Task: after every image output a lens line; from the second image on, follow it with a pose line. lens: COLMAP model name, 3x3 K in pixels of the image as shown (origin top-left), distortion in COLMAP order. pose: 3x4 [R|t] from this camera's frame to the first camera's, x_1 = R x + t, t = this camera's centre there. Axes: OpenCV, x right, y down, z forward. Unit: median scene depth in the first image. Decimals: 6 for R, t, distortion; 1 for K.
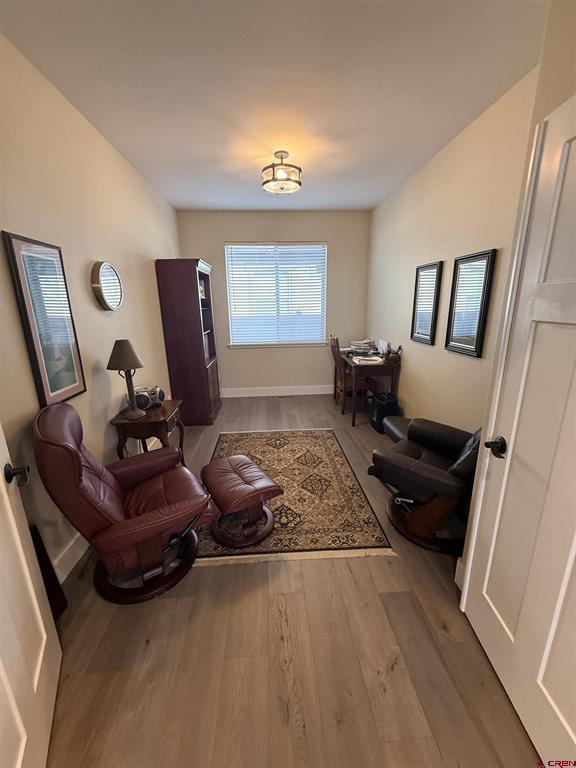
lens RADIAL K [[308.3, 0, 288.2], [0, 308.3, 383.5], [0, 0, 1]] dist [0.000201, 0.000003]
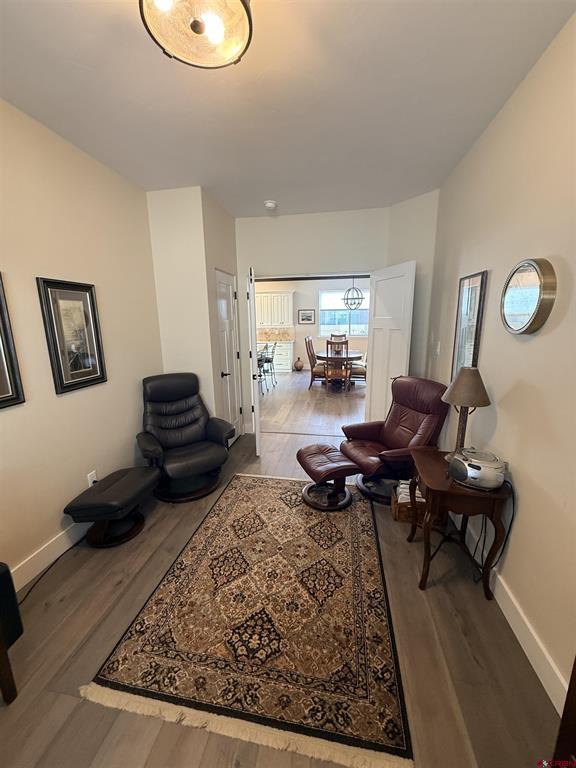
lens RADIAL K [[308.3, 0, 286.9], [0, 308.3, 384.8], [0, 0, 1]] dist [0.000201, 0.000003]
pose [[-0.970627, -0.026826, 0.239089, -0.191650], [0.082799, 0.895814, 0.436648, -0.361757], [-0.225893, 0.443618, -0.867280, 1.325519]]
